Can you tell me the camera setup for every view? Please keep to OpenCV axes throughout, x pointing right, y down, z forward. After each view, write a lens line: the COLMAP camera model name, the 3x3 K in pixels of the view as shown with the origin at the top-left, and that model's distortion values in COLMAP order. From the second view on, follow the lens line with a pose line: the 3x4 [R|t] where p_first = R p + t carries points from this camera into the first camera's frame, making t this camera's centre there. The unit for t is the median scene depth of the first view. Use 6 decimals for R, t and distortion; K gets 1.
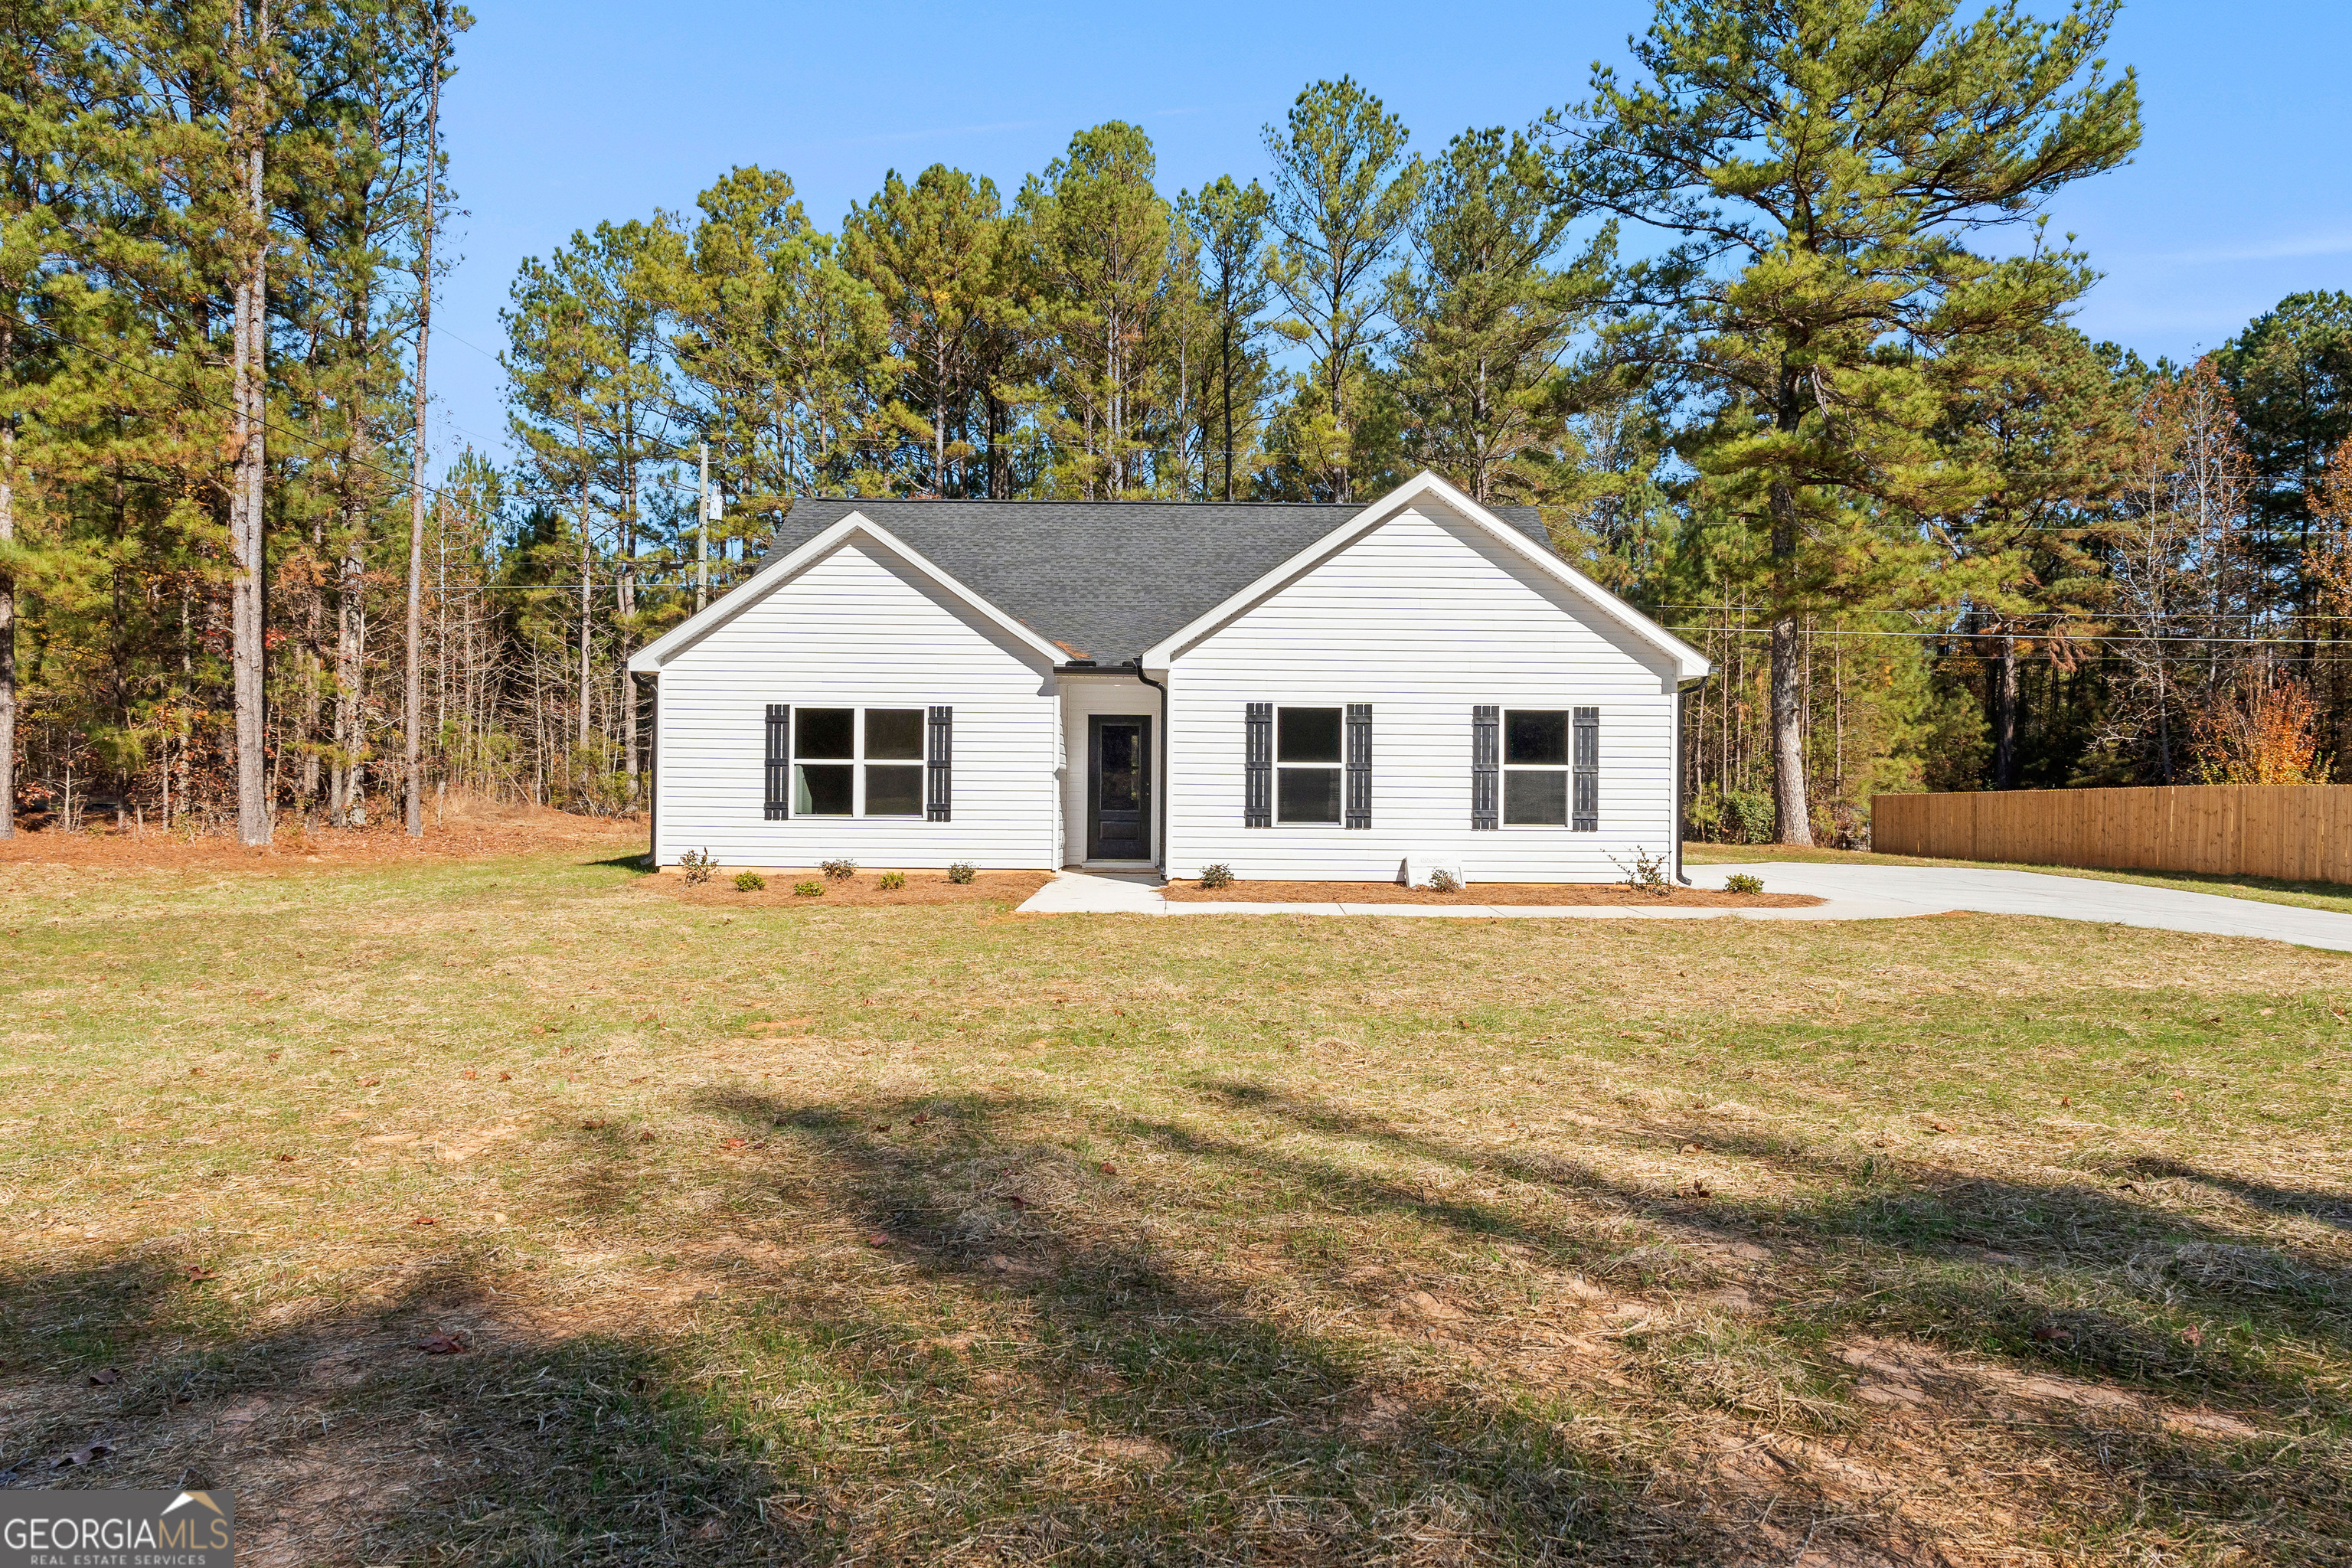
lens RADIAL K [[1493.3, 0, 1196.9], [0, 1493.3, 768.0], [0, 0, 1]] dist [-0.008788, -0.002121]
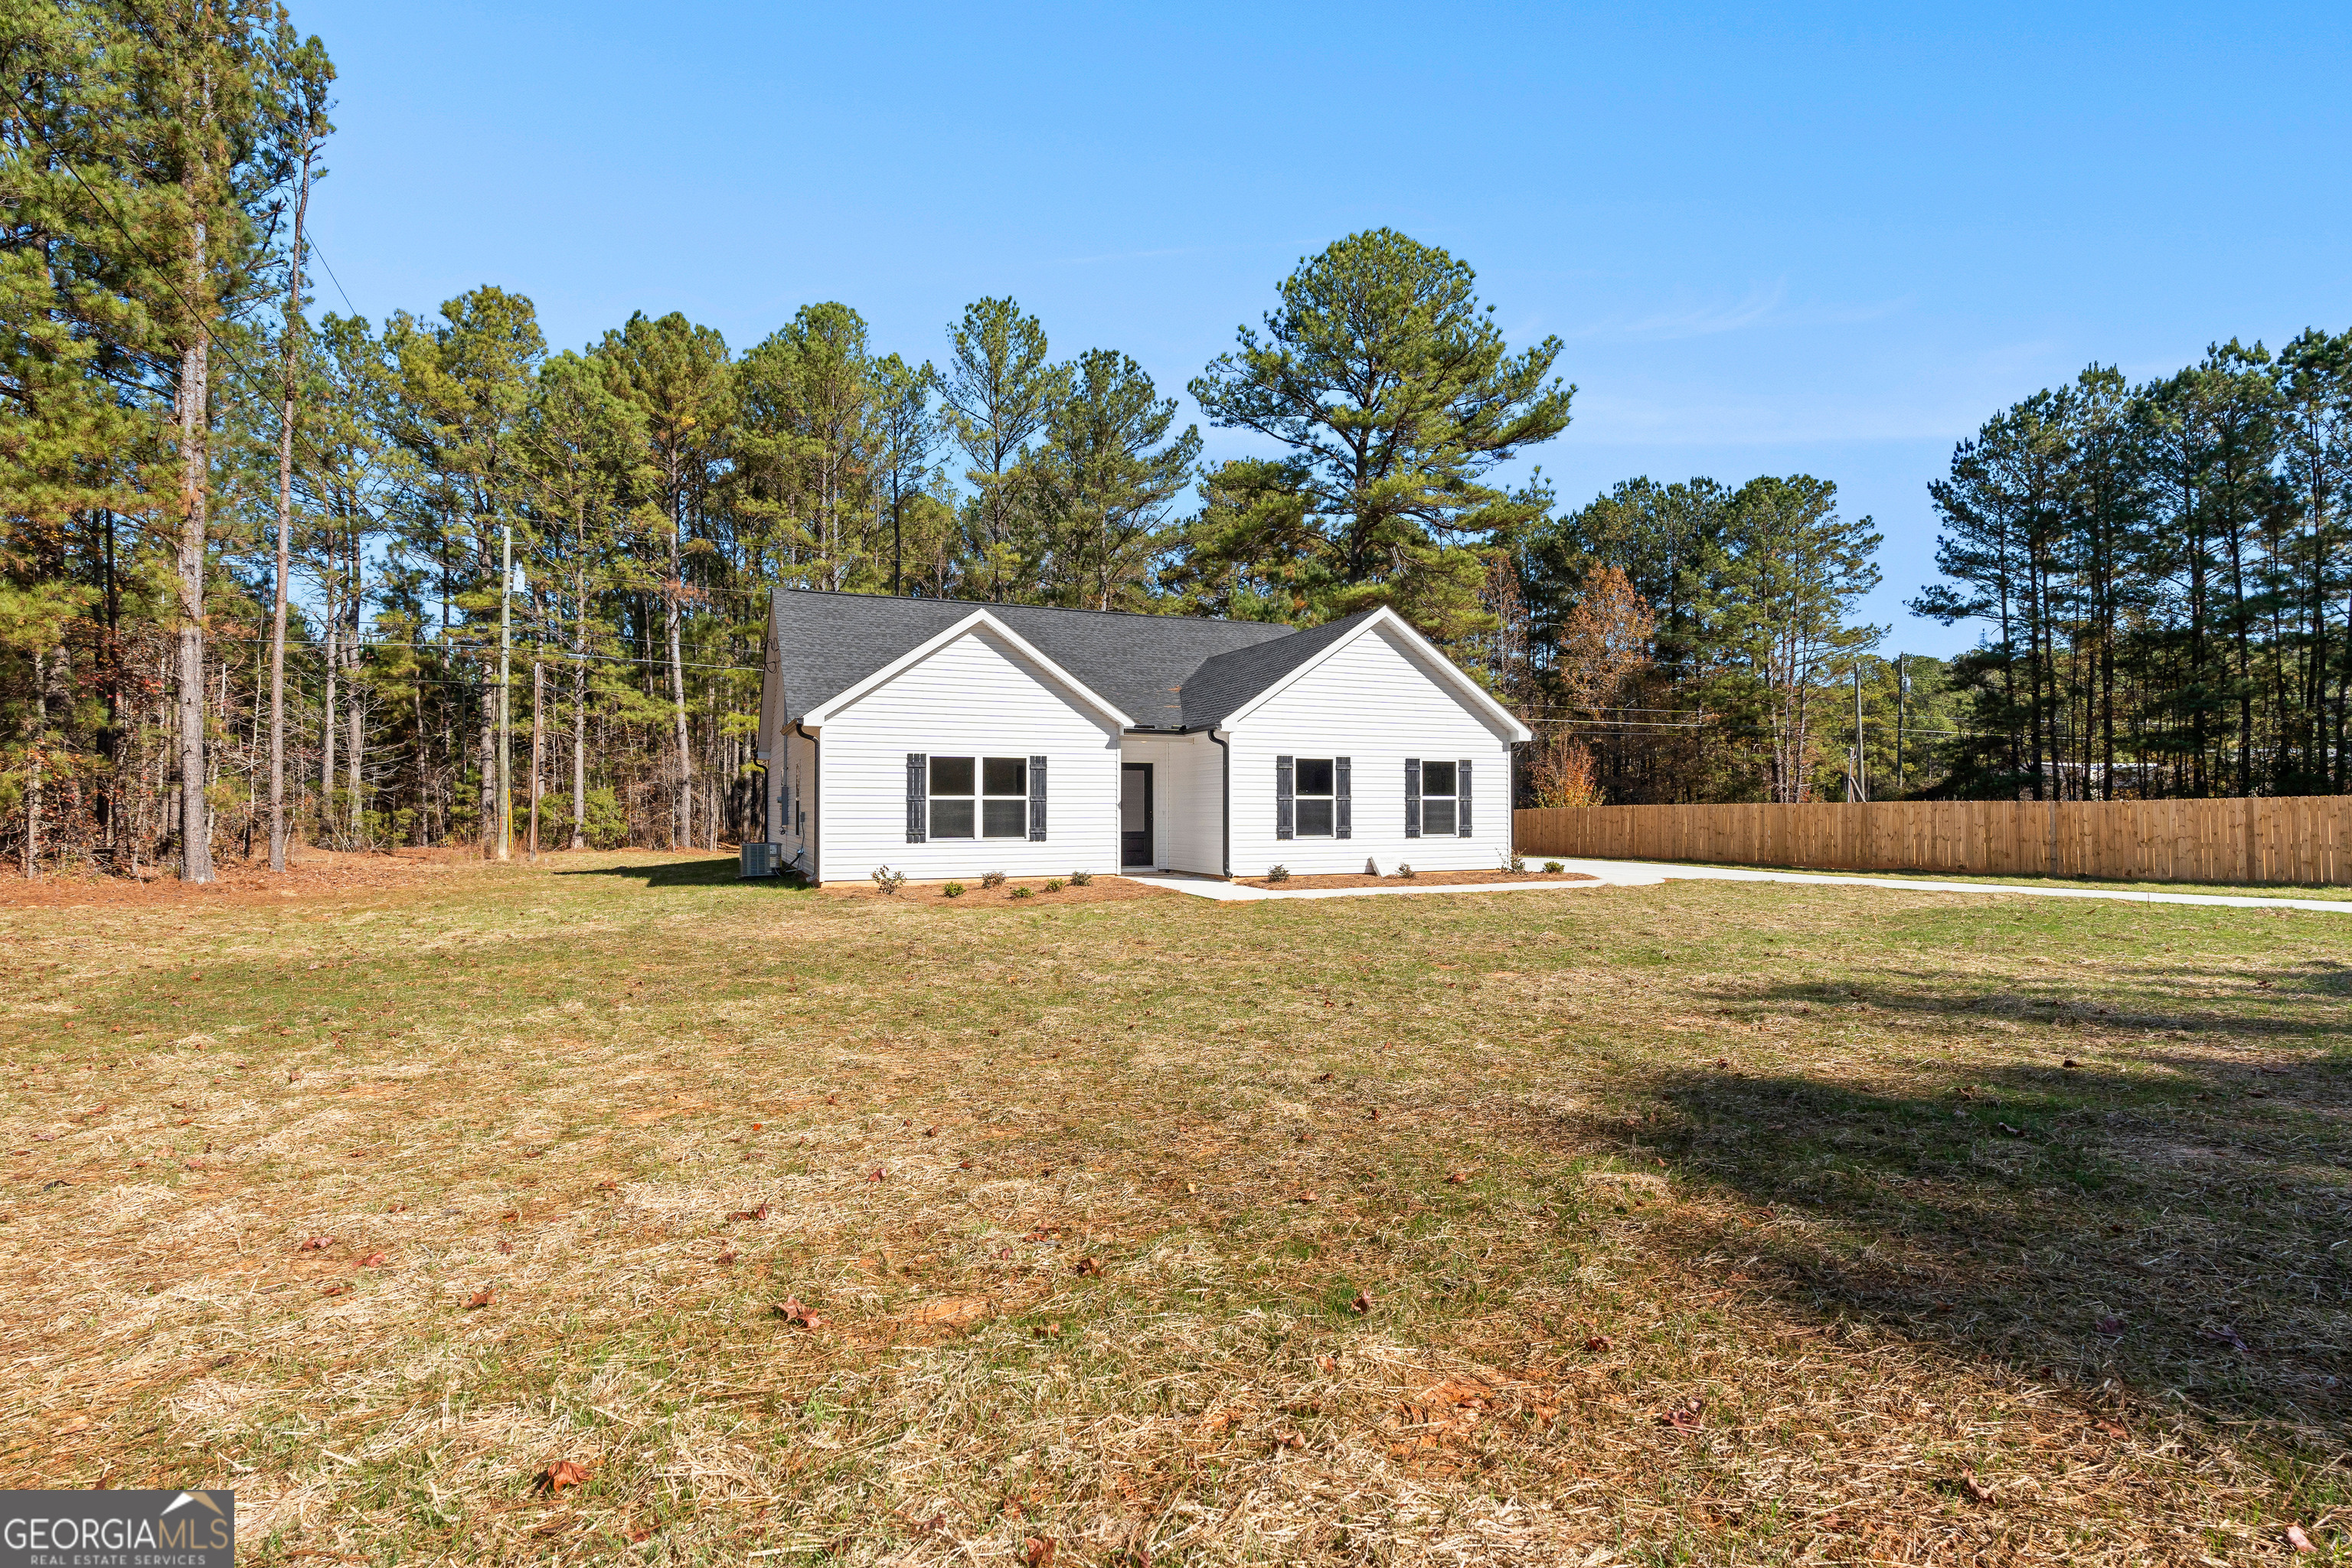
lens RADIAL K [[1099.1, 0, 1176.0], [0, 1099.1, 784.0], [0, 0, 1]] dist [-0.012008, -0.000164]
pose [[0.920016, -0.003835, 0.391862, -0.446221], [0.008968, 0.999896, -0.011270, -0.003813], [-0.391778, 0.013882, 0.919955, 0.037161]]
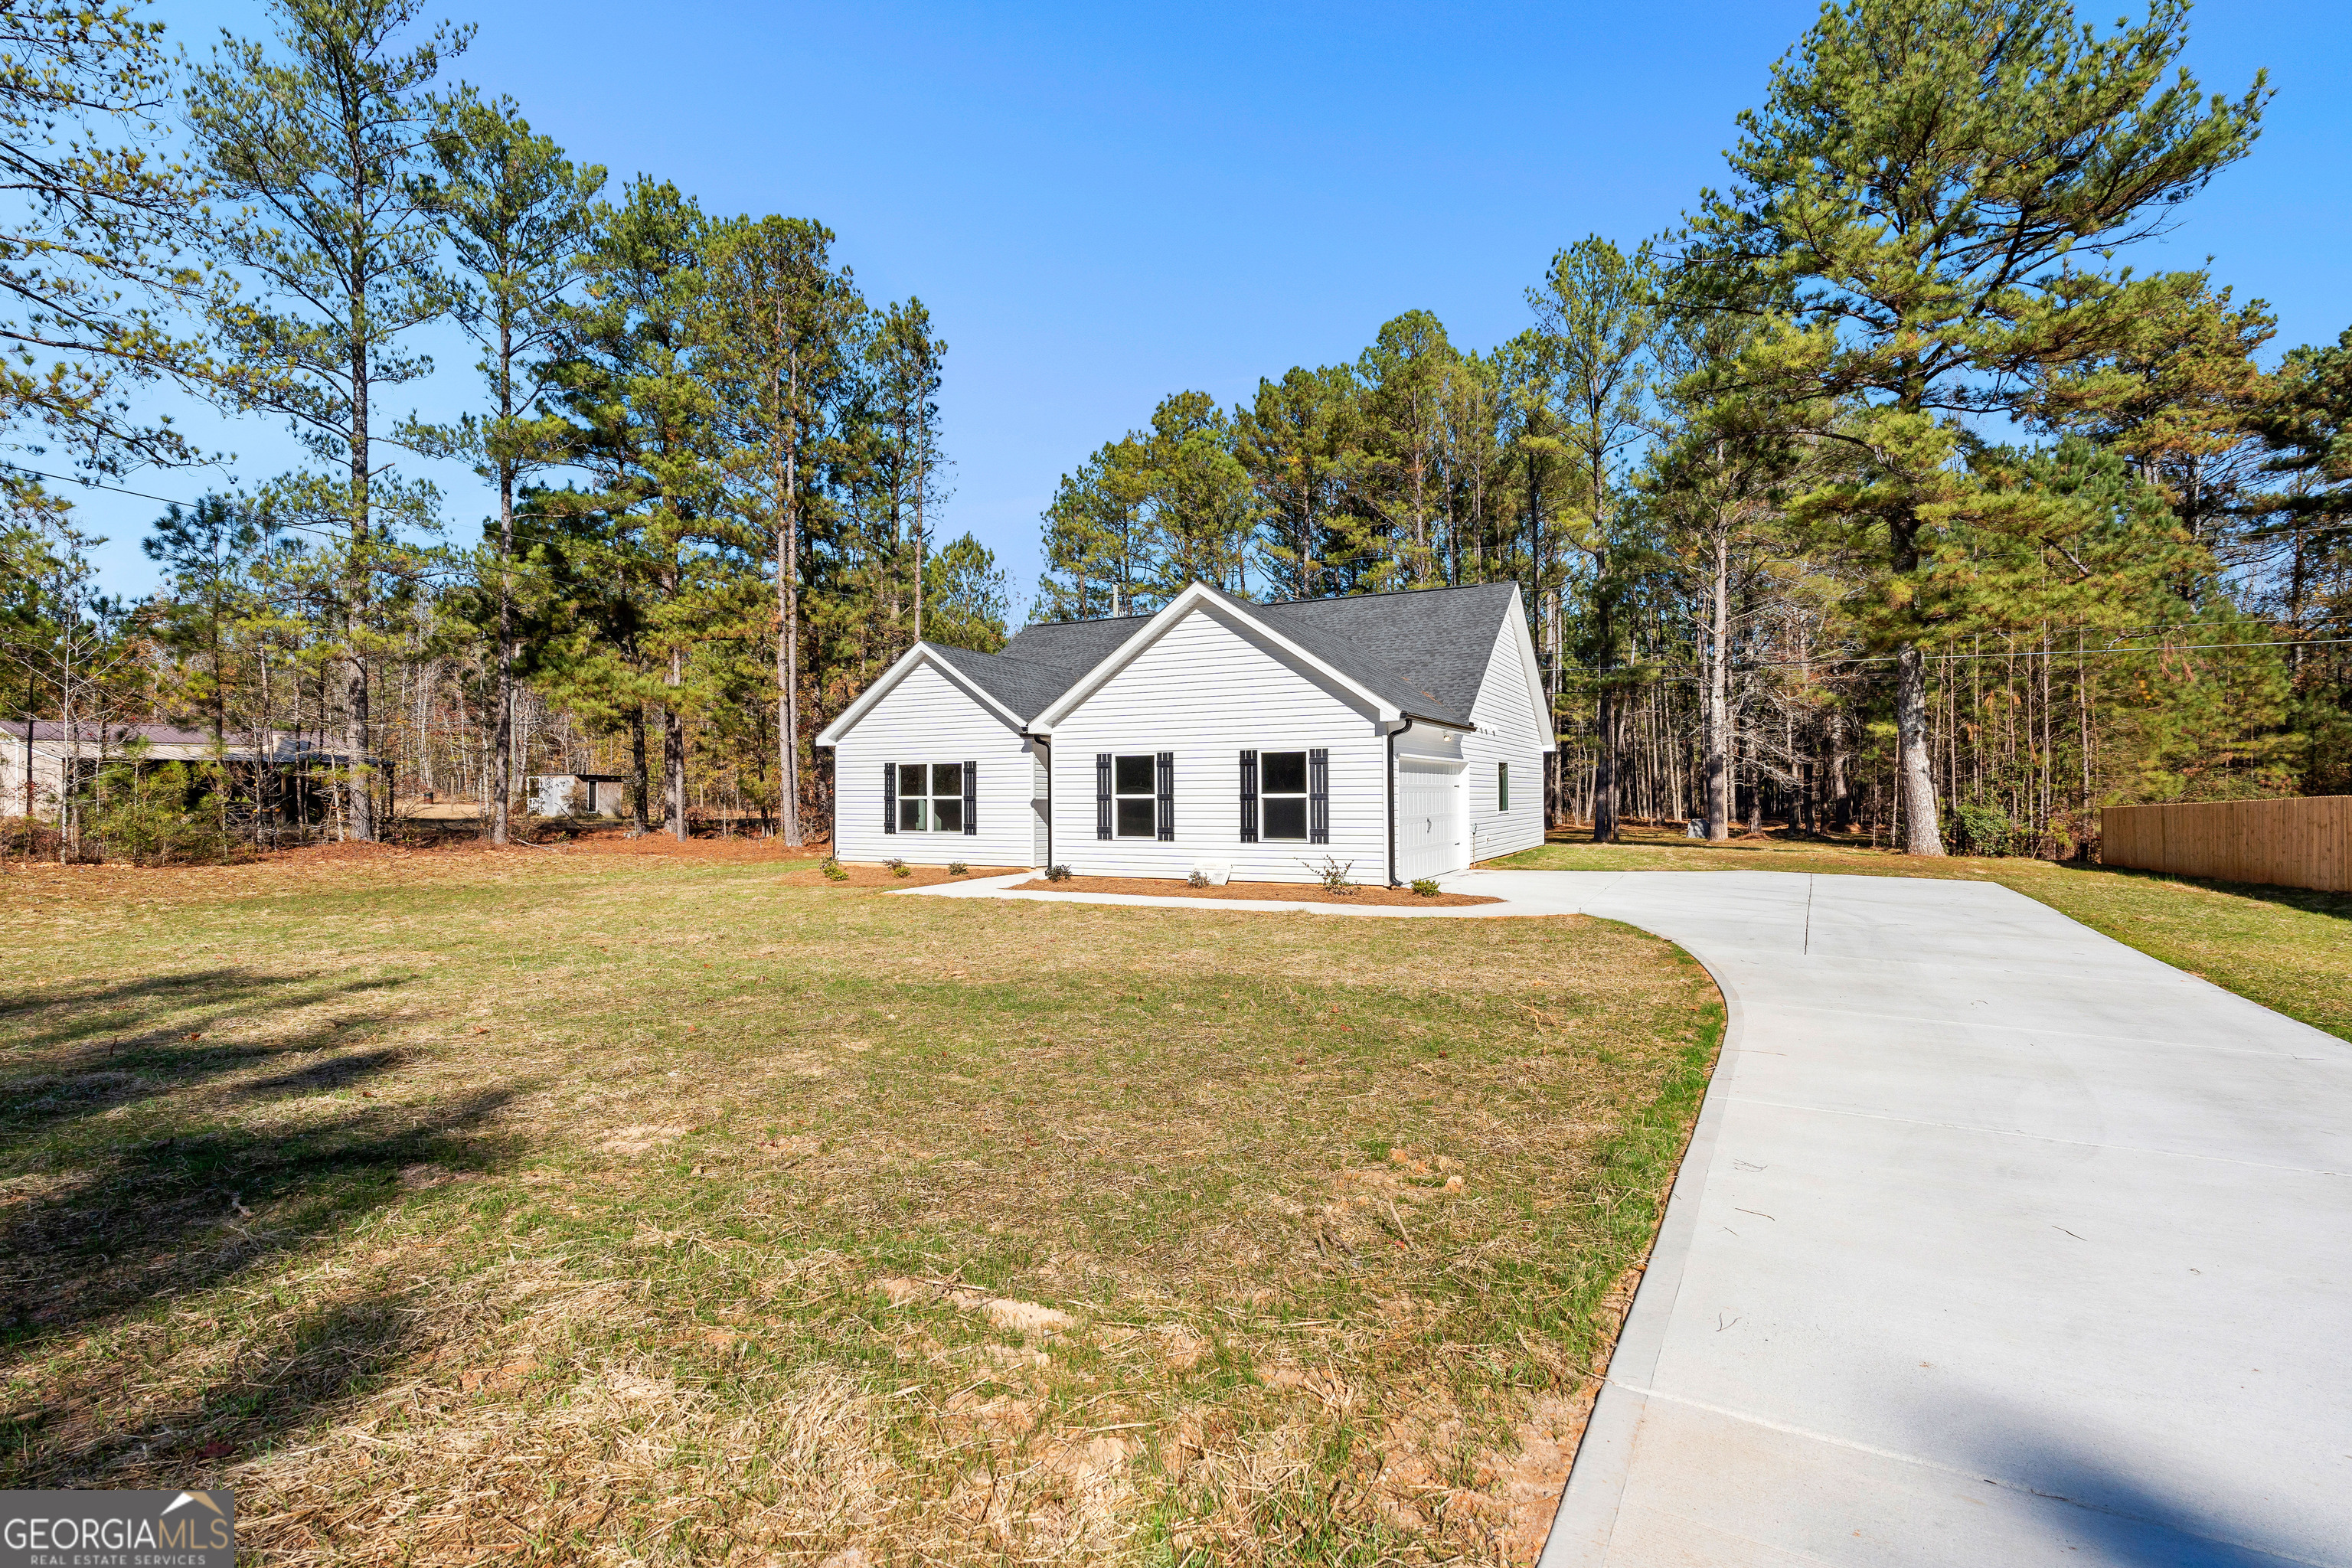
lens RADIAL K [[1099.1, 0, 1176.0], [0, 1099.1, 784.0], [0, 0, 1]] dist [-0.012008, -0.000164]
pose [[0.887121, -0.020365, -0.461087, 0.546691], [0.016904, 0.999789, -0.011635, -0.000413], [0.461227, 0.002528, 0.887279, 0.081183]]
